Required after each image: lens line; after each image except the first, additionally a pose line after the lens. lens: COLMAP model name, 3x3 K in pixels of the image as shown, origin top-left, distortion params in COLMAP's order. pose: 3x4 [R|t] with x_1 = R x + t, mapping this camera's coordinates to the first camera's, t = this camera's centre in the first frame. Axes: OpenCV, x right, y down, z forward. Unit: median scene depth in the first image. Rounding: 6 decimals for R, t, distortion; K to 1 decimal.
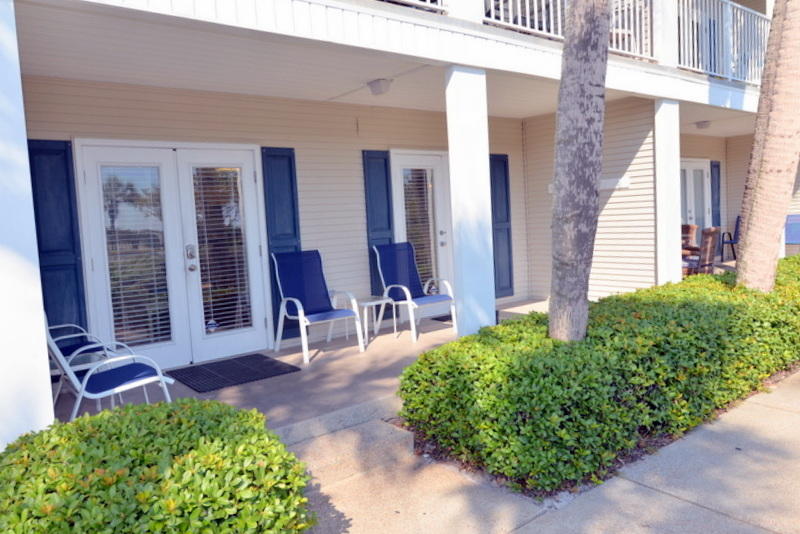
lens RADIAL K [[551.9, 0, 397.3], [0, 551.9, 262.6], [0, 0, 1]] dist [0.009013, 0.000596]
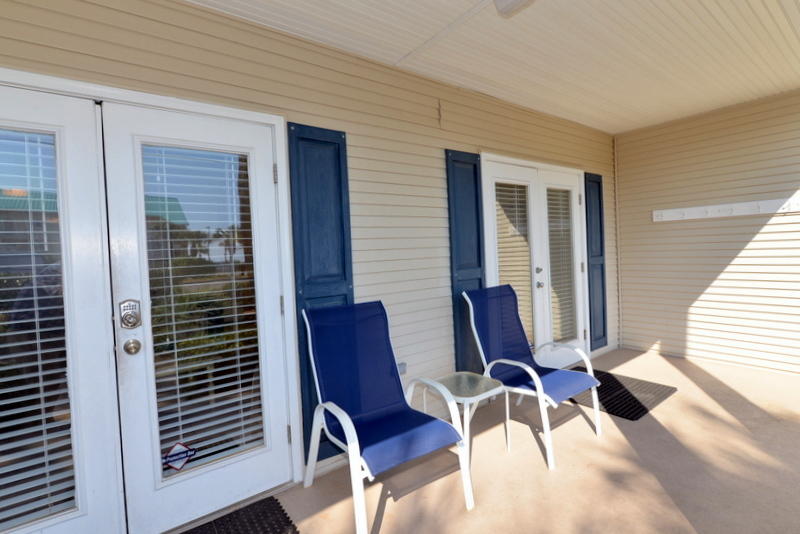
lens RADIAL K [[367.4, 0, 403.6], [0, 367.4, 266.5], [0, 0, 1]] dist [-0.002190, -0.000145]
pose [[0.999630, 0.008322, -0.025912, -0.111131], [-0.009471, 0.998963, -0.044532, -0.043399], [0.025514, 0.044761, 0.998672, 0.608312]]
